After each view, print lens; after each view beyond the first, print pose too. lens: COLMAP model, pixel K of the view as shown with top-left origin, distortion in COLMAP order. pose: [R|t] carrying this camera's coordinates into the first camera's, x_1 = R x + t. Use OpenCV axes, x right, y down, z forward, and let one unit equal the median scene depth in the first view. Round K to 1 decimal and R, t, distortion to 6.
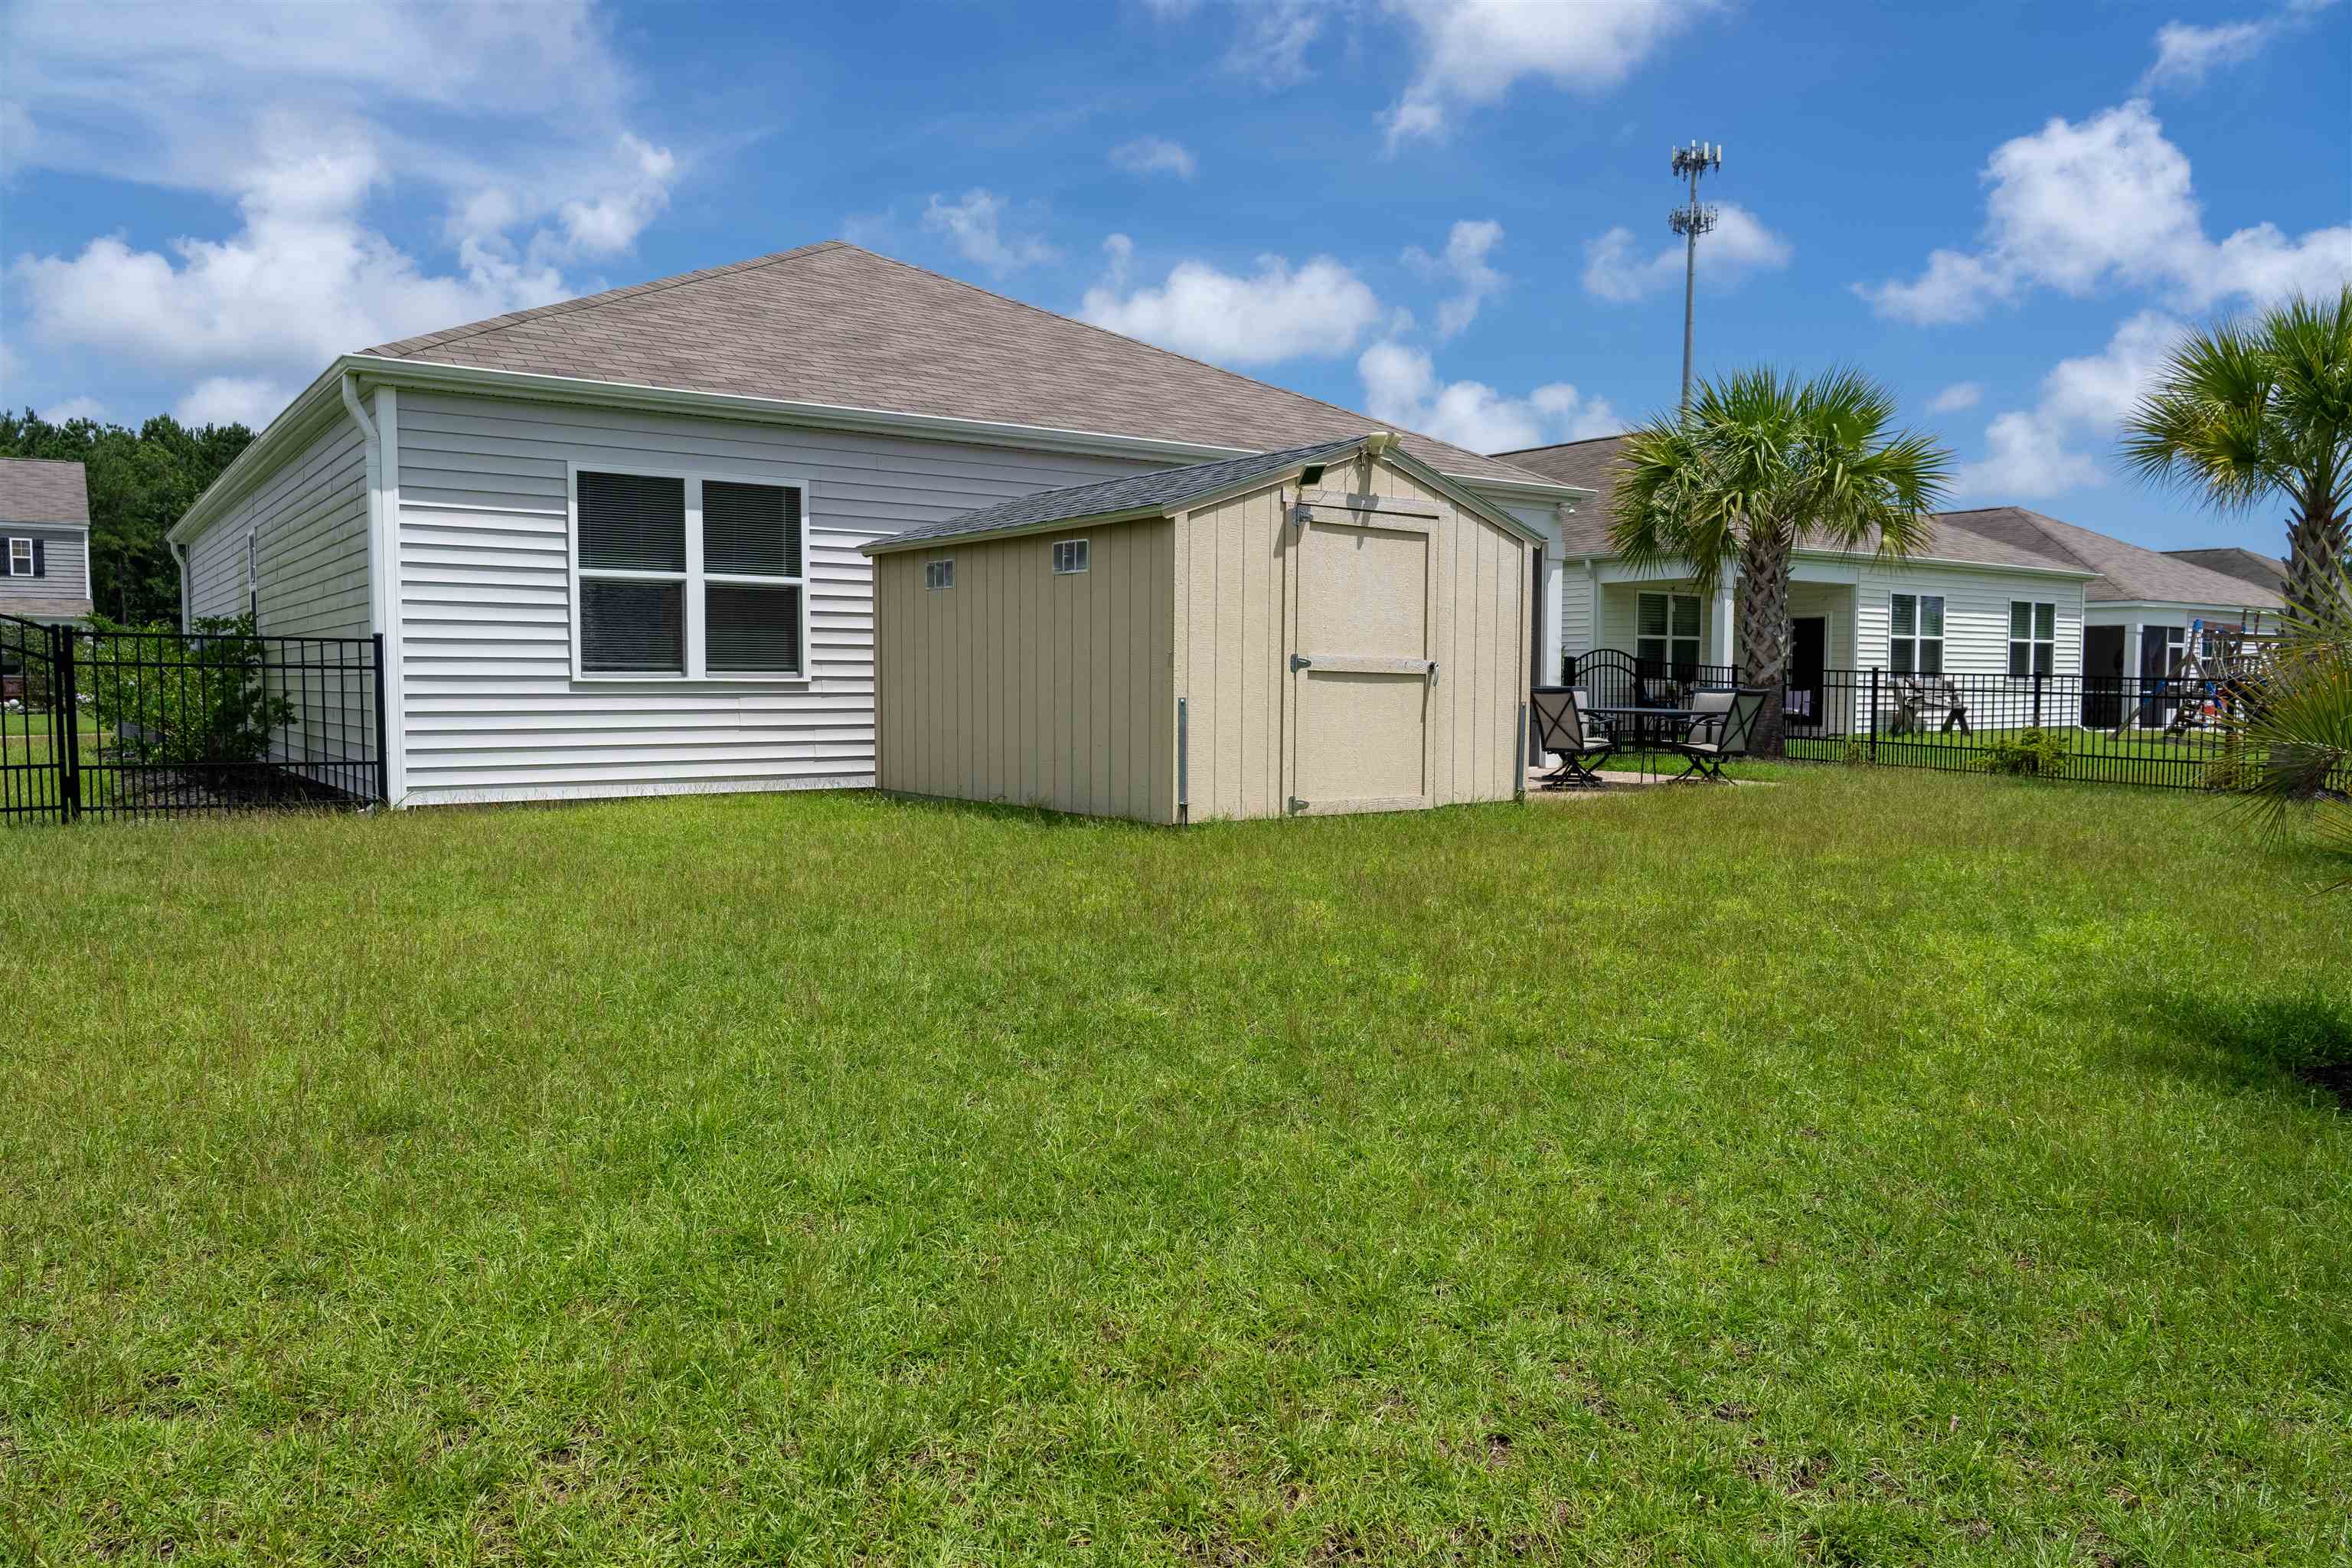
lens RADIAL K [[1595.2, 0, 1163.1], [0, 1595.2, 768.7], [0, 0, 1]] dist [-0.026330, 0.003611]
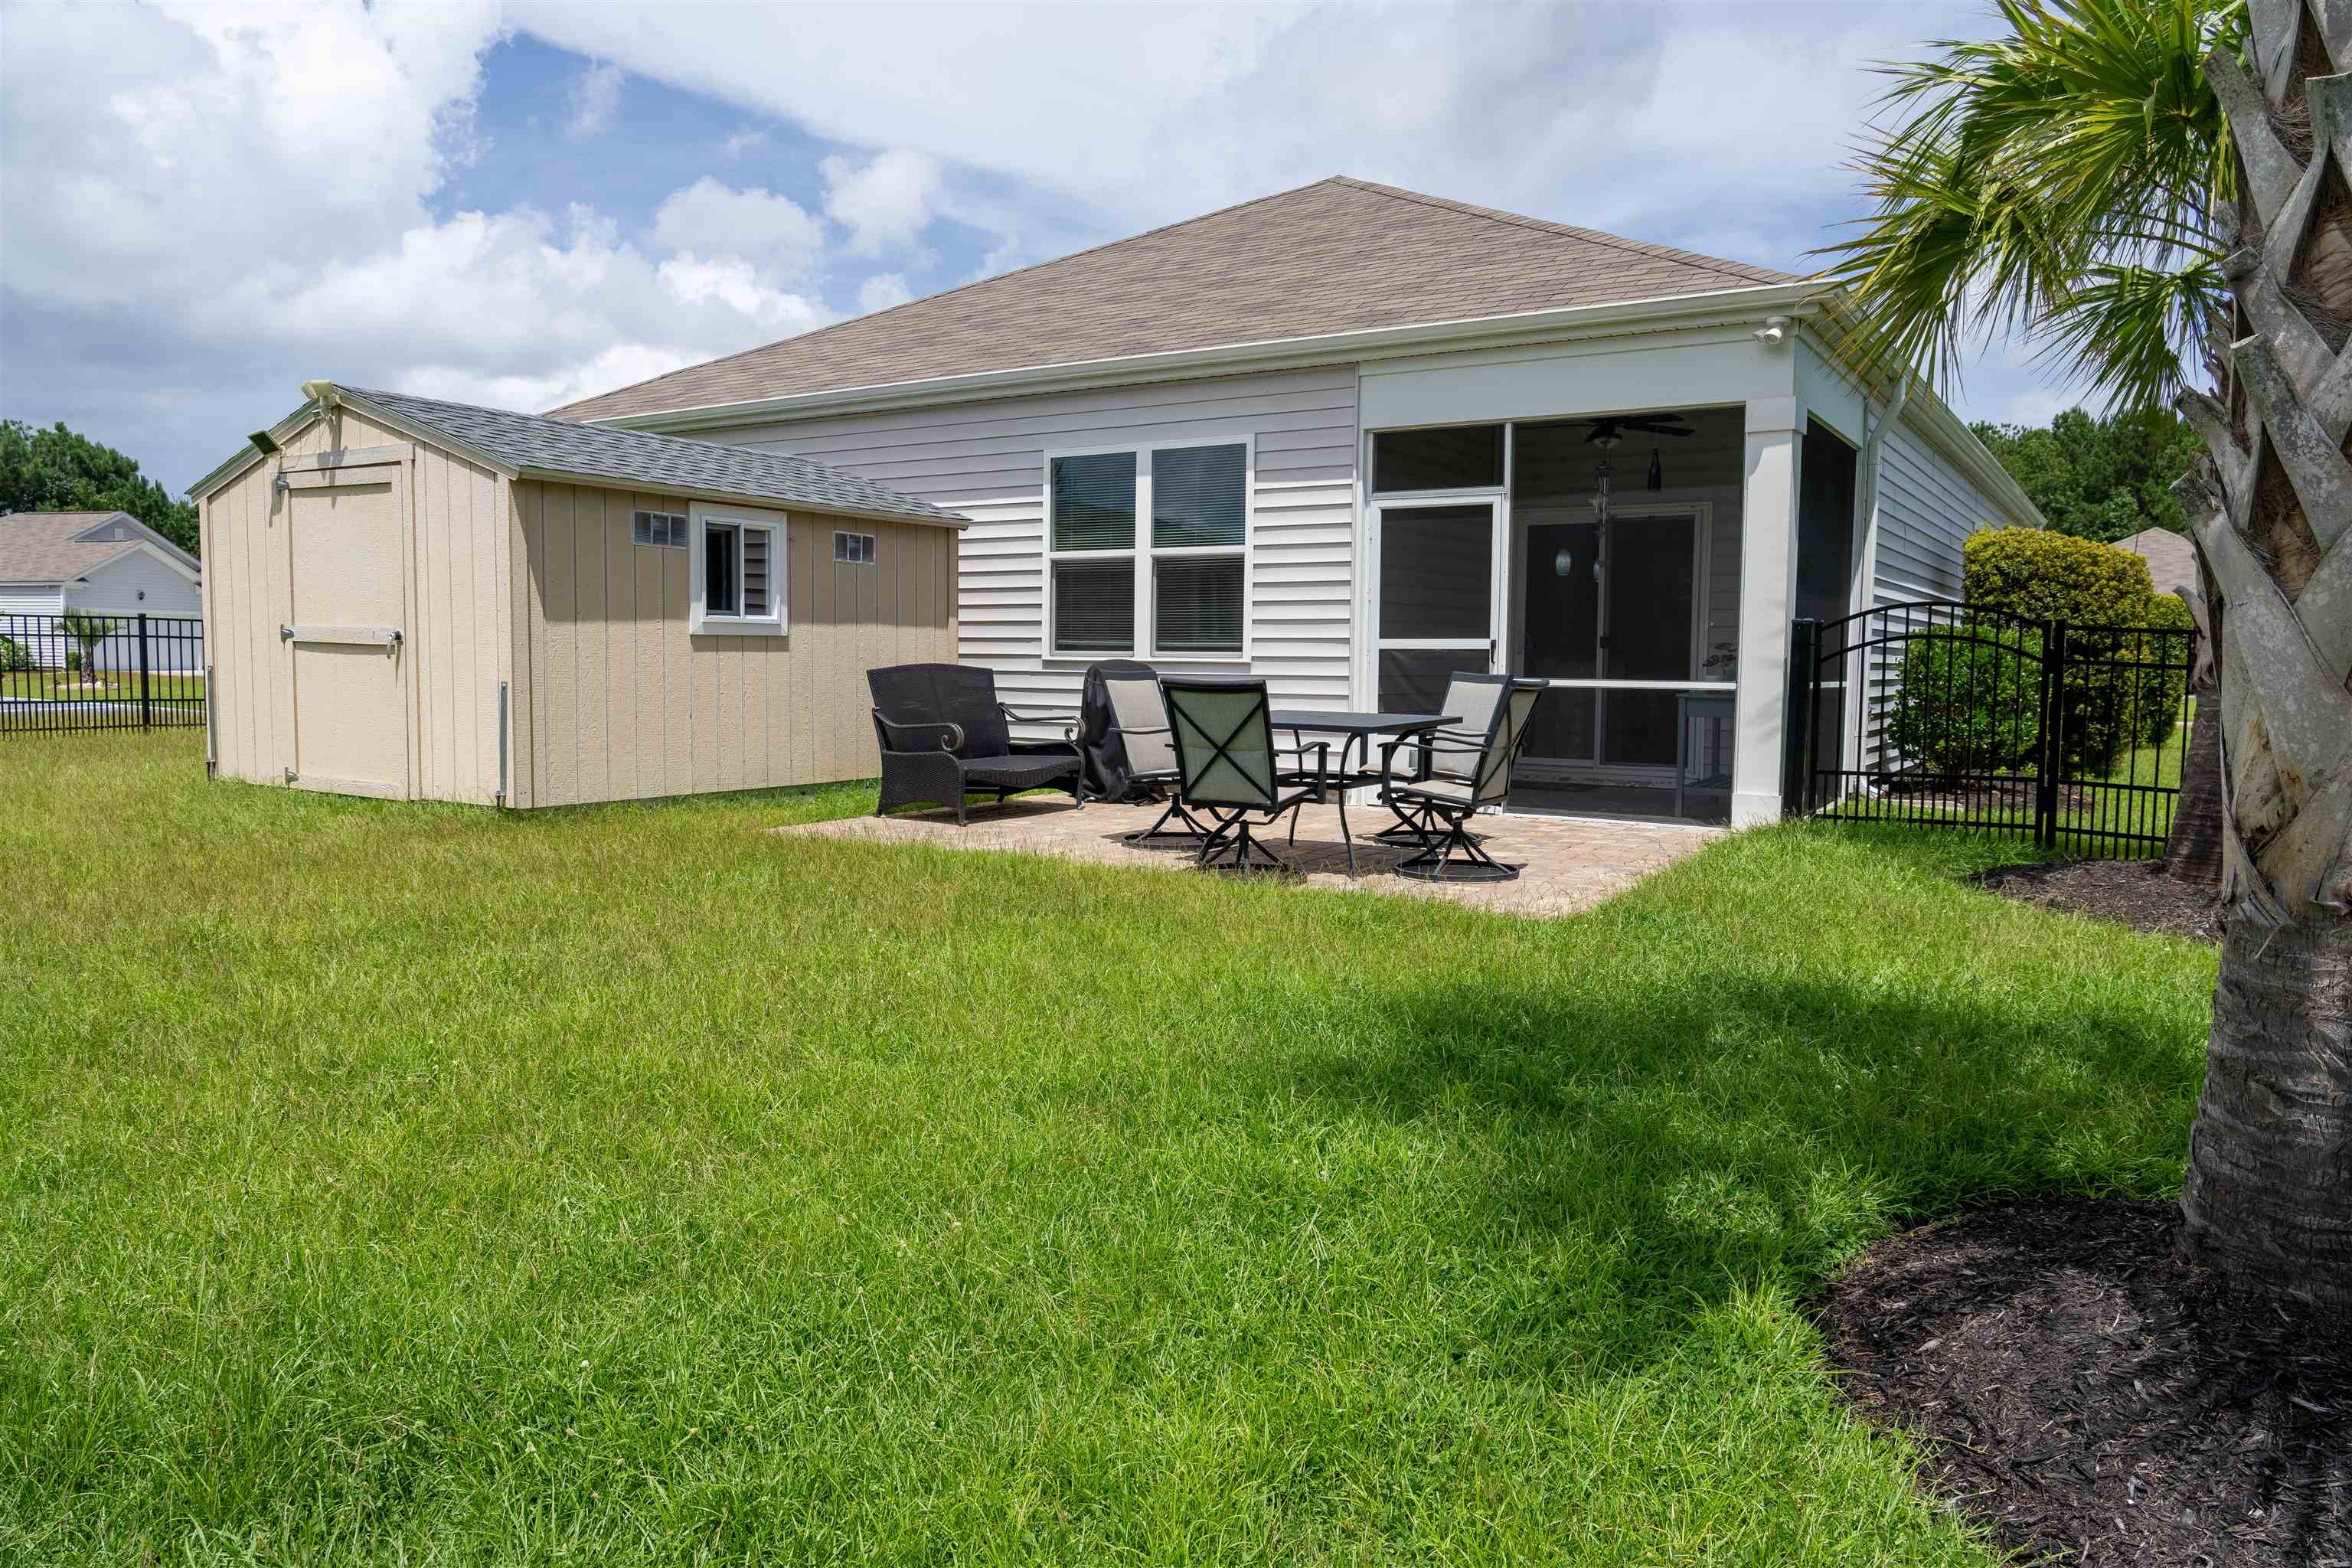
lens RADIAL K [[1828.8, 0, 1173.0], [0, 1828.8, 793.8], [0, 0, 1]] dist [0.001586, -0.000045]
pose [[0.255756, 0.072658, -0.964007, 2.637917], [-0.063350, 0.996288, 0.058284, -0.135492], [0.964664, 0.046163, 0.259410, 2.460211]]
